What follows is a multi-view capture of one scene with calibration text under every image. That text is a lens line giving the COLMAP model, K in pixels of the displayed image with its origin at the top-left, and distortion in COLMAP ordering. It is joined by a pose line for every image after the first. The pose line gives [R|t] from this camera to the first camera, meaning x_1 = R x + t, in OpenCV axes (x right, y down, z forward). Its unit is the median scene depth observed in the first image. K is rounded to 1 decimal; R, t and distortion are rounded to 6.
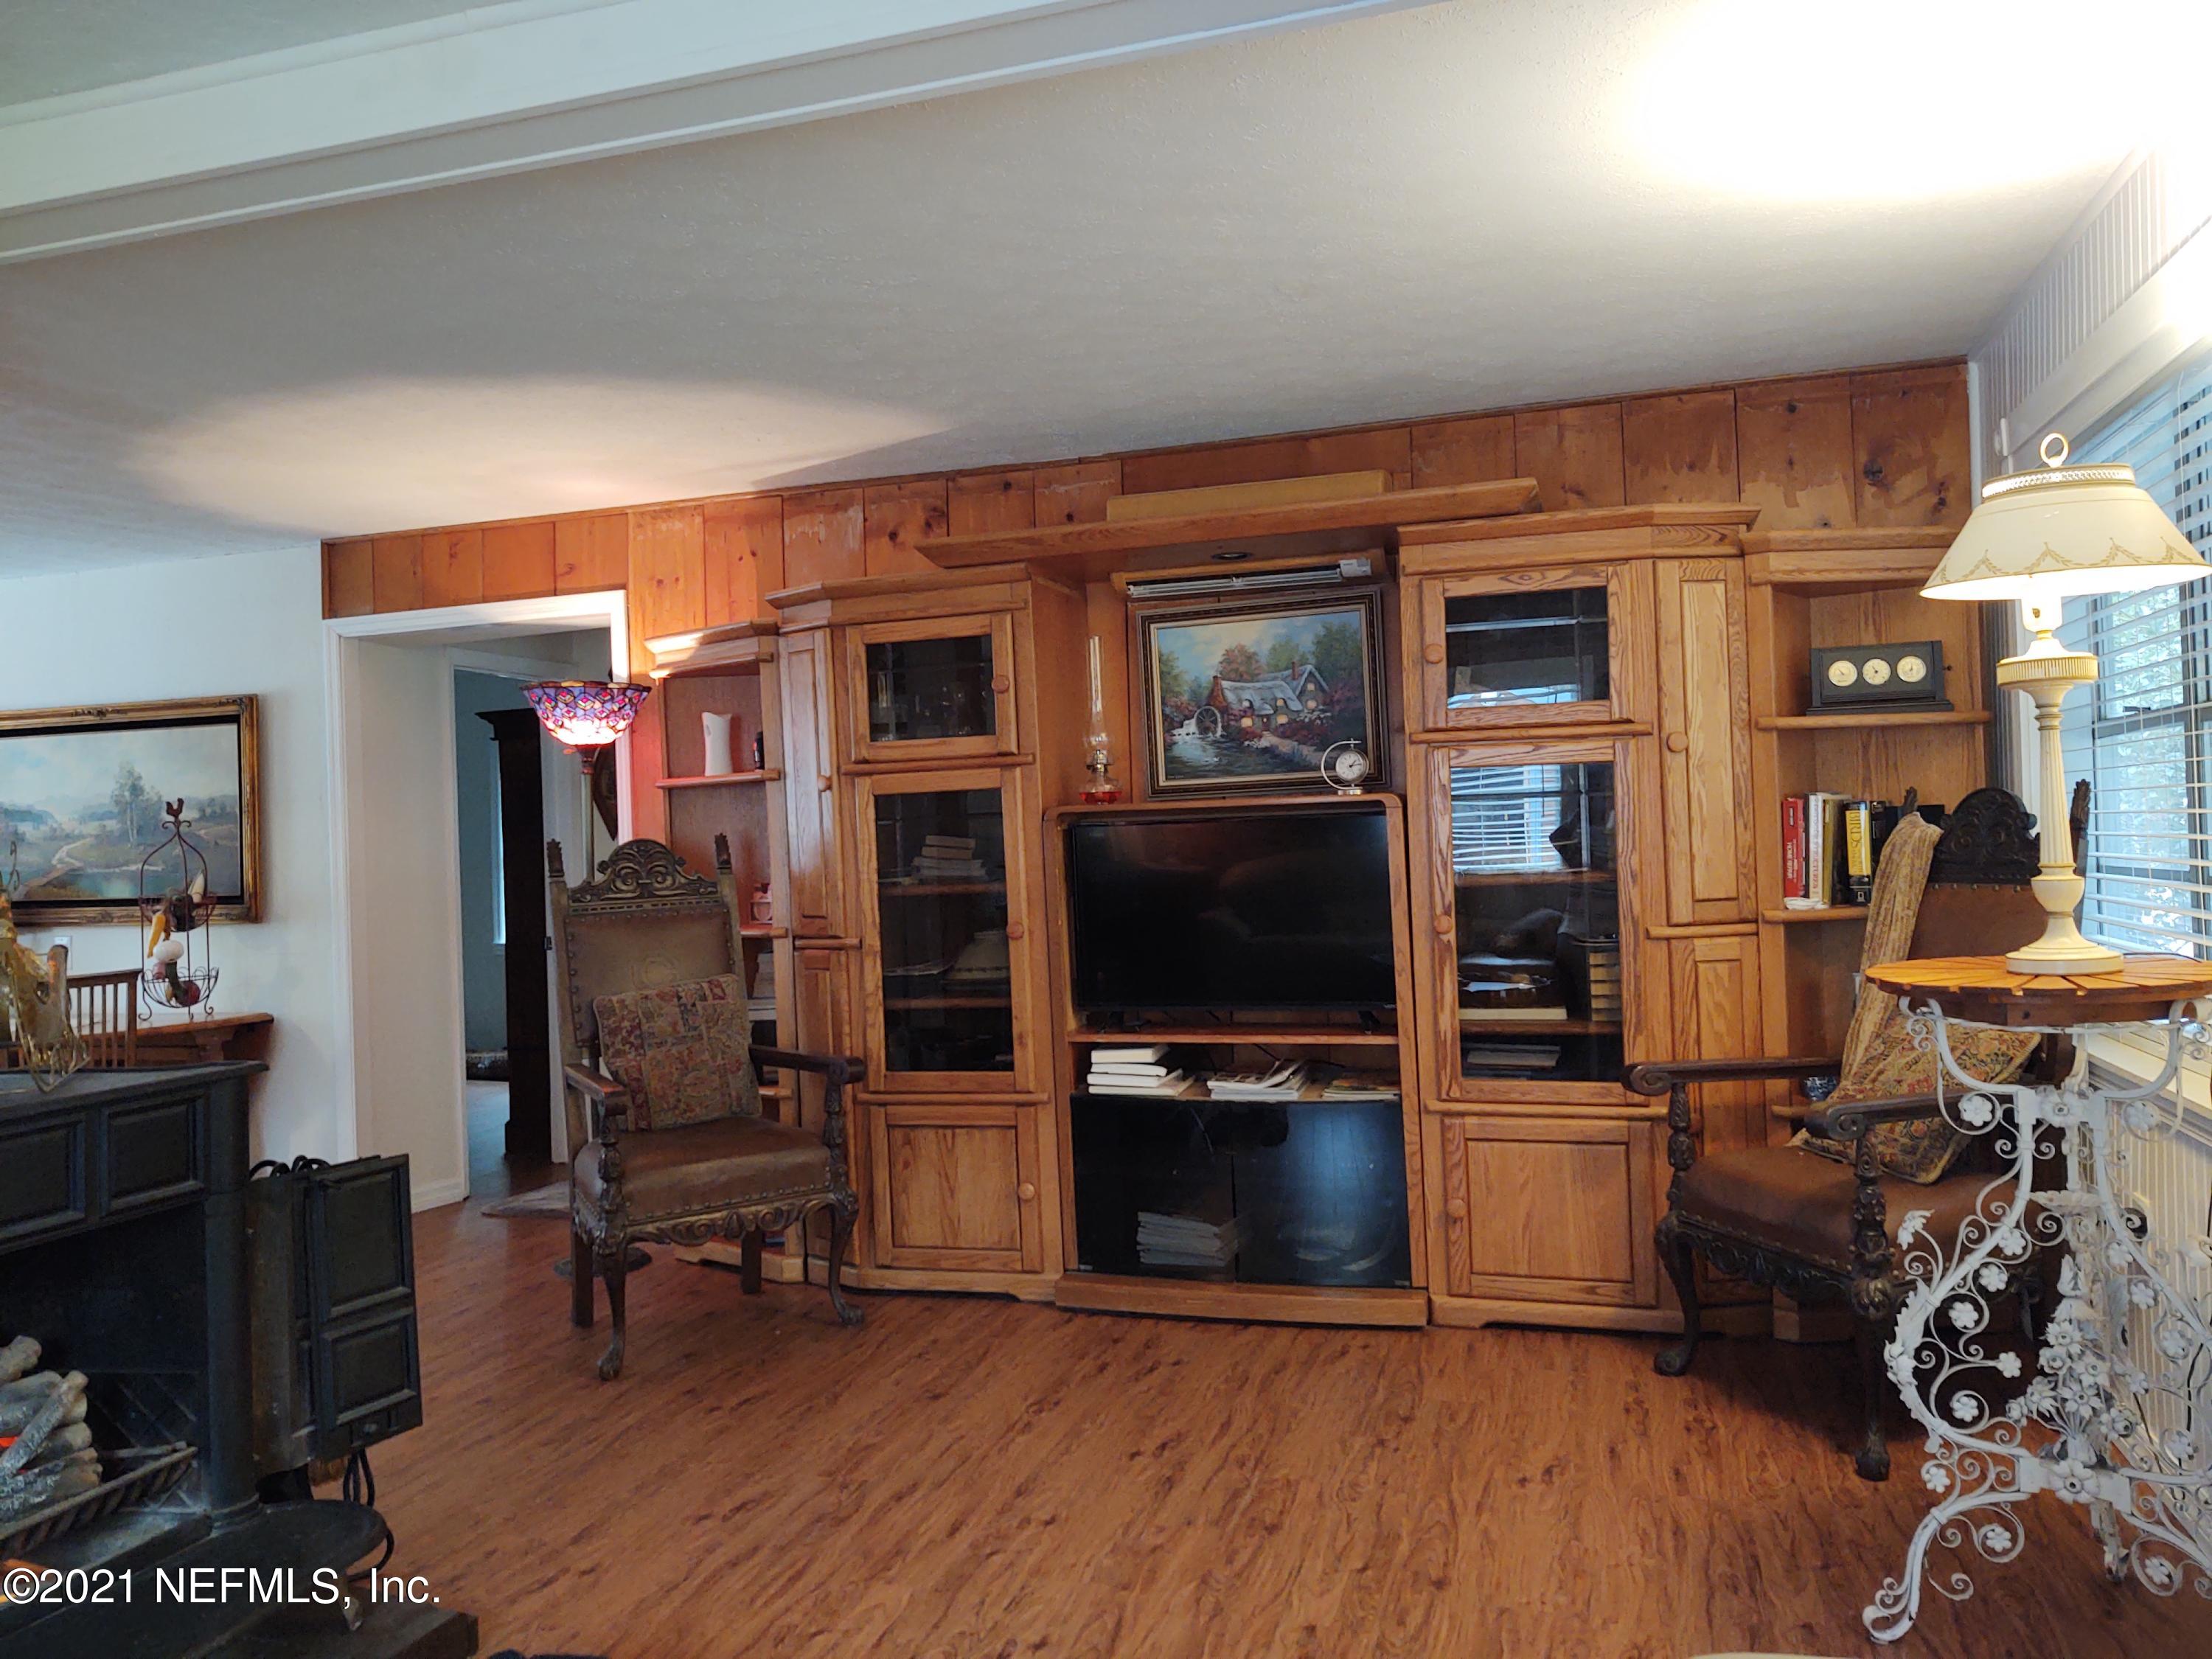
lens RADIAL K [[1688.1, 0, 1065.9], [0, 1688.1, 811.7], [0, 0, 1]] dist [0.002001, 0.004537]
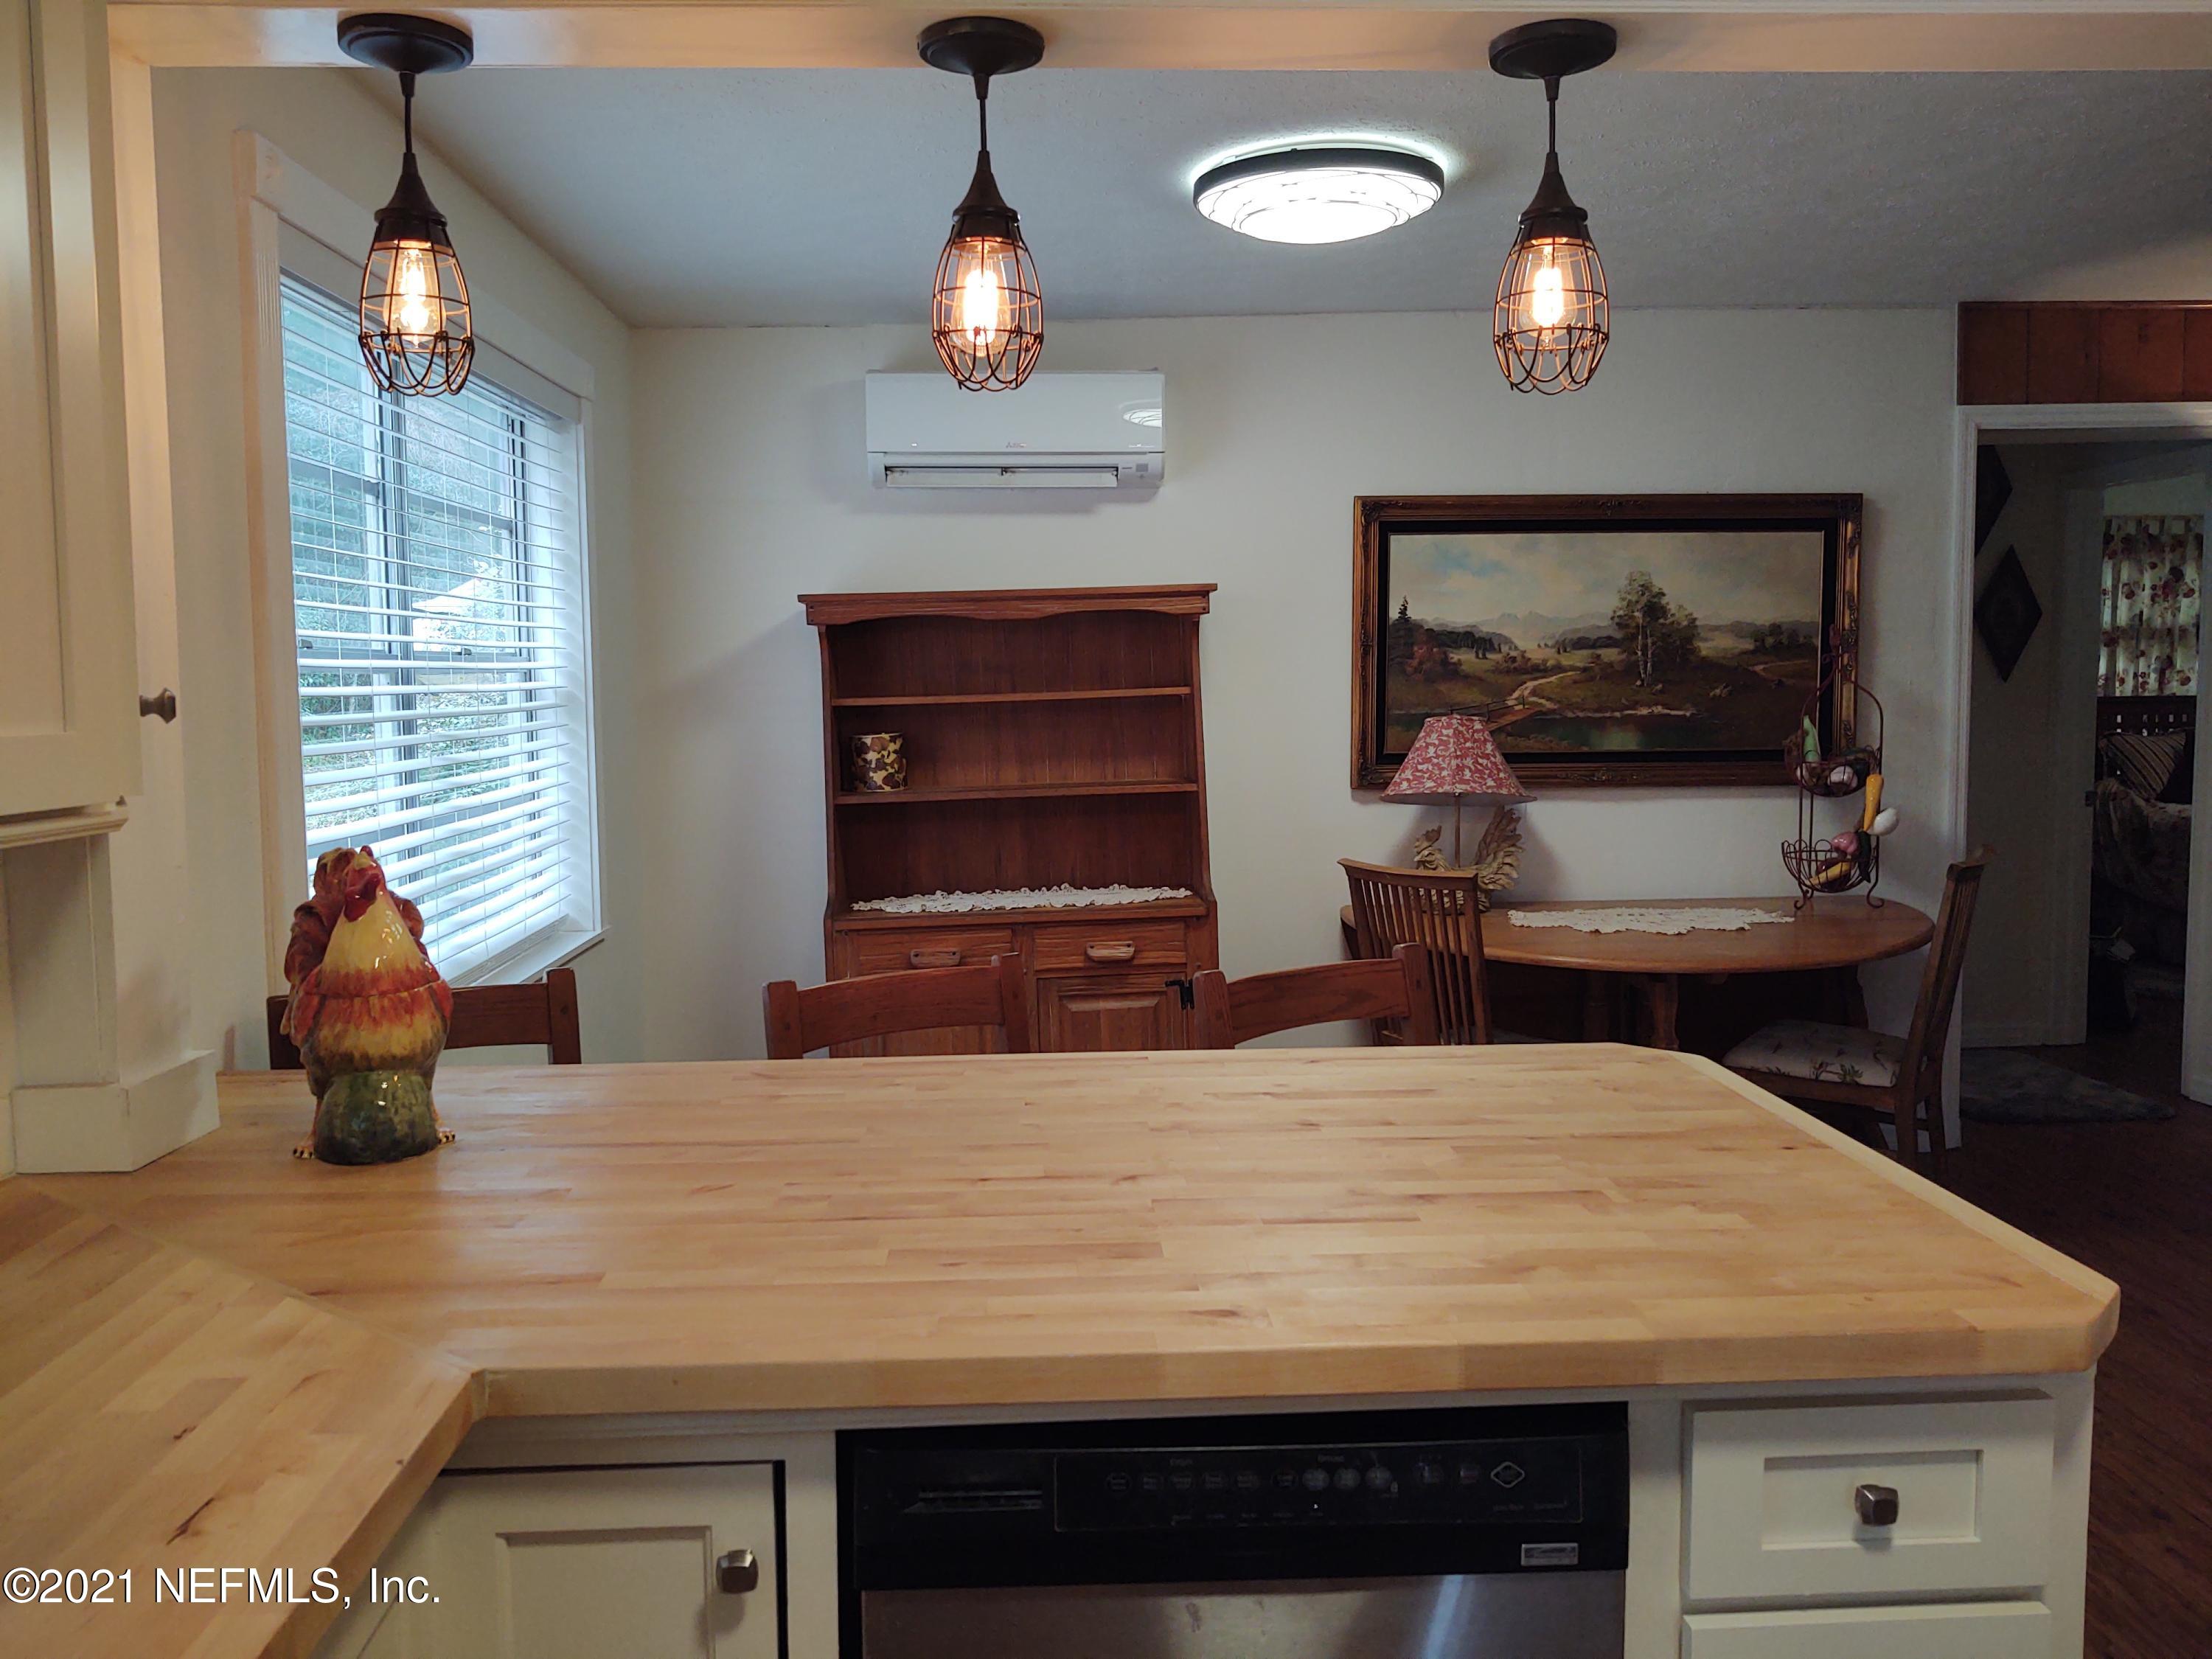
lens RADIAL K [[1684.7, 0, 1102.1], [0, 1684.7, 797.4], [0, 0, 1]] dist [0.098071, -0.183661]
pose [[0.930481, 0.006059, 0.366290, -1.054945], [-0.034175, 0.996939, 0.070323, 0.025698], [-0.364743, -0.077952, 0.927839, 0.370098]]
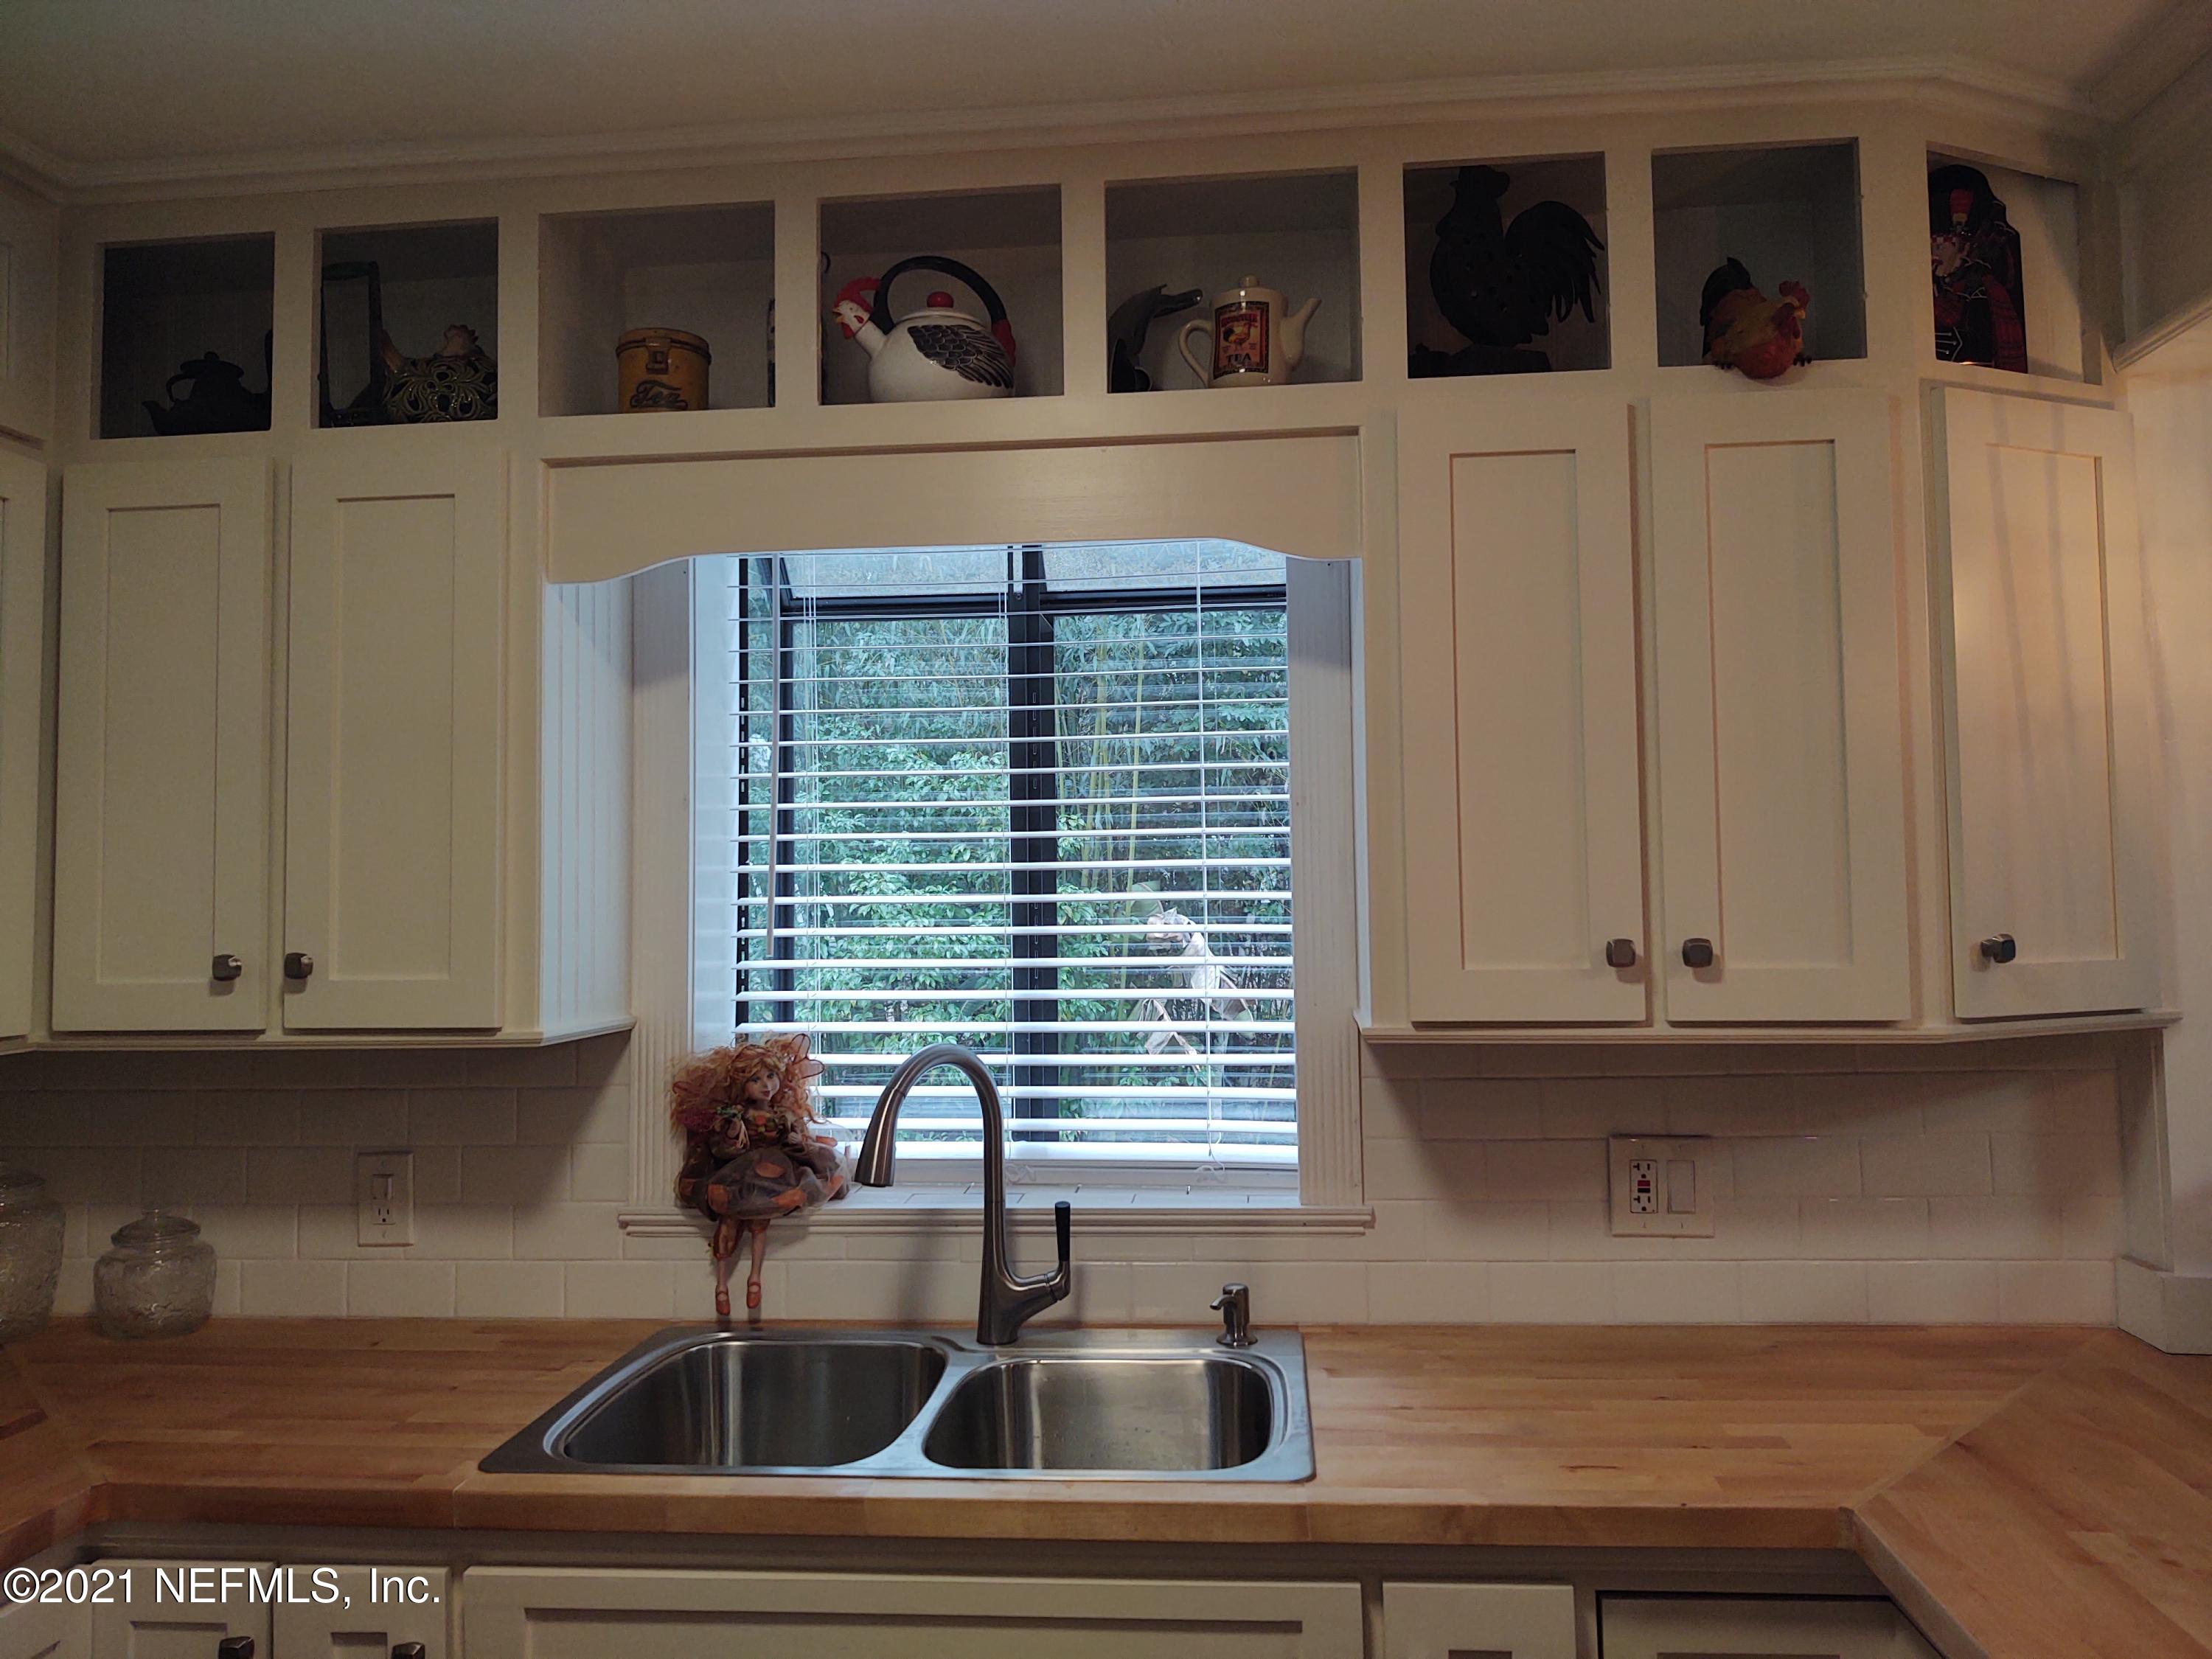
lens RADIAL K [[1659.0, 0, 1114.5], [0, 1659.0, 804.9], [0, 0, 1]] dist [-0.003573, 0.002198]
pose [[0.230432, -0.019164, -0.972900, -0.845669], [0.022214, 0.999649, -0.014429, 0.009548], [0.972835, -0.018287, 0.230777, 0.419370]]
